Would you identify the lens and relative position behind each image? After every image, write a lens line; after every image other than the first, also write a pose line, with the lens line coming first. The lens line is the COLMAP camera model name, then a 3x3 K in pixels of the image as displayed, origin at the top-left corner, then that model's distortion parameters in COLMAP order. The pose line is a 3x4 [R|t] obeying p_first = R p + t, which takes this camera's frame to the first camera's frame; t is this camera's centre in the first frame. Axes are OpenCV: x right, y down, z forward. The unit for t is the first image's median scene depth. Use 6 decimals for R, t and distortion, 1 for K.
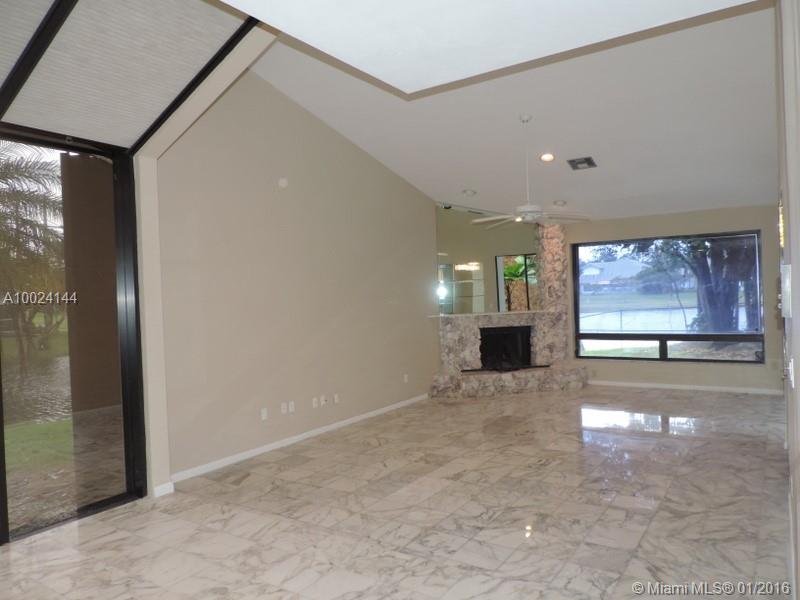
lens RADIAL K [[567.7, 0, 403.4], [0, 567.7, 301.3], [0, 0, 1]] dist [-0.023717, 0.002503]
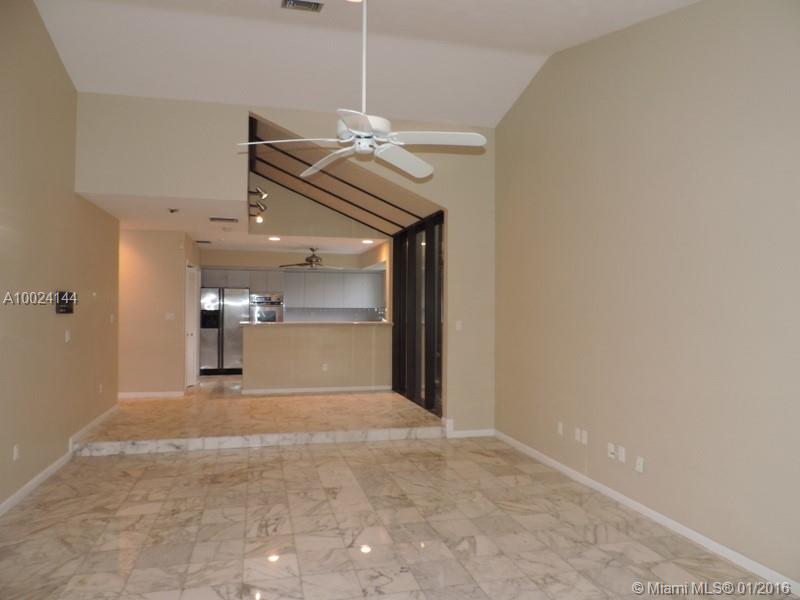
lens RADIAL K [[567.7, 0, 403.4], [0, 567.7, 301.3], [0, 0, 1]] dist [-0.023717, 0.002503]
pose [[-0.664359, 0.025207, -0.746988, 0.678140], [0.010968, 0.999652, 0.023979, -0.031477], [0.747333, 0.007738, -0.664405, 1.626000]]
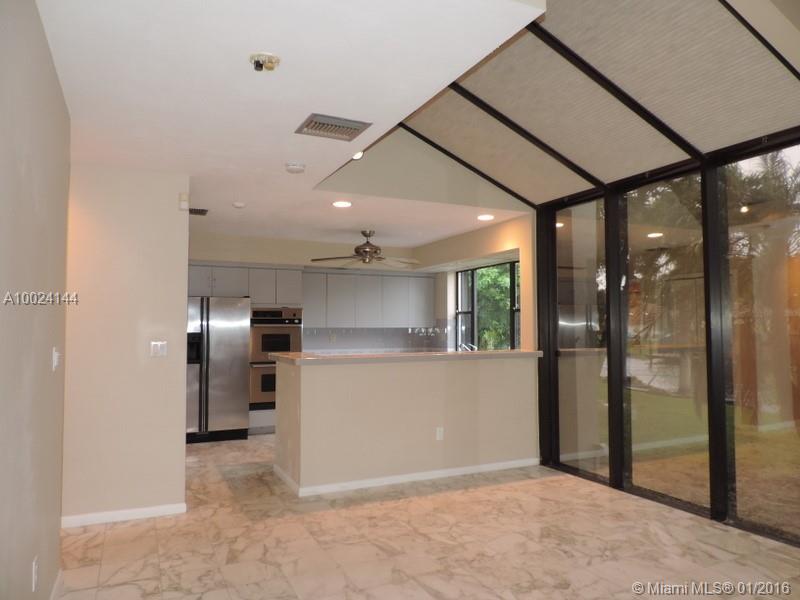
lens RADIAL K [[567.7, 0, 403.4], [0, 567.7, 301.3], [0, 0, 1]] dist [-0.023717, 0.002503]
pose [[-0.511713, -0.000378, -0.859156, 0.400707], [0.014550, 0.999853, -0.009106, -0.008055], [0.859033, -0.017161, -0.511633, 0.704452]]
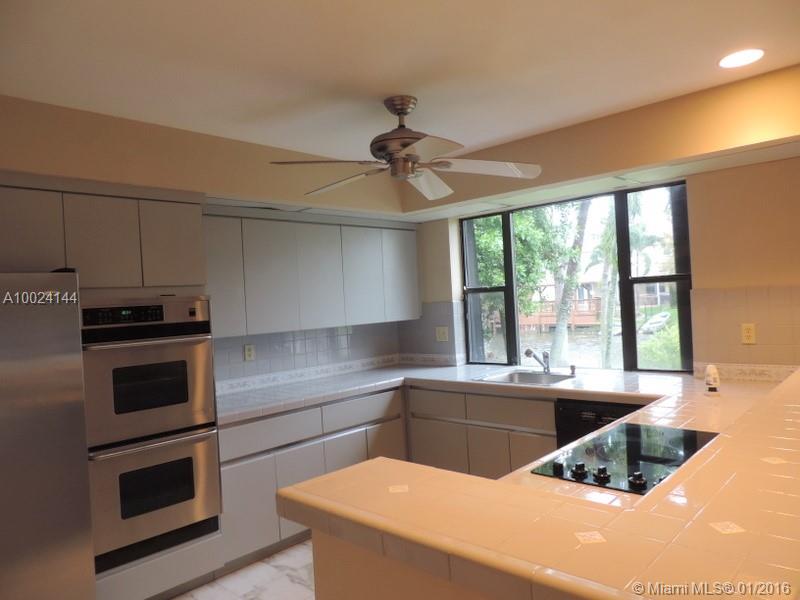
lens RADIAL K [[567.7, 0, 403.4], [0, 567.7, 301.3], [0, 0, 1]] dist [-0.023717, 0.002503]
pose [[-0.166250, 0.049113, -0.984860, -0.151871], [0.051532, 0.997827, 0.041061, -0.014509], [0.984736, -0.043925, -0.168419, 0.044939]]
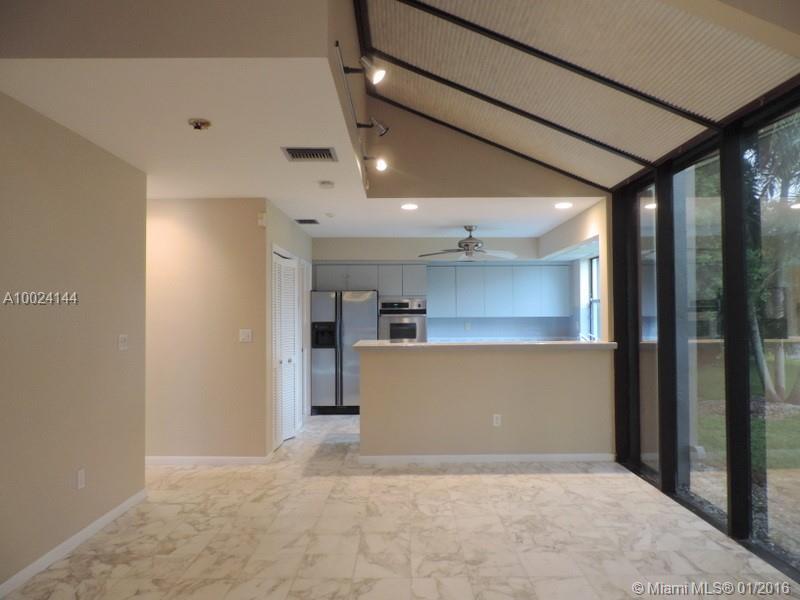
lens RADIAL K [[567.7, 0, 403.4], [0, 567.7, 301.3], [0, 0, 1]] dist [-0.023717, 0.002503]
pose [[-0.829504, 0.028937, -0.557751, 0.222484], [0.032064, 0.999477, 0.004169, -0.010317], [0.557580, -0.014425, -0.829998, 1.018488]]
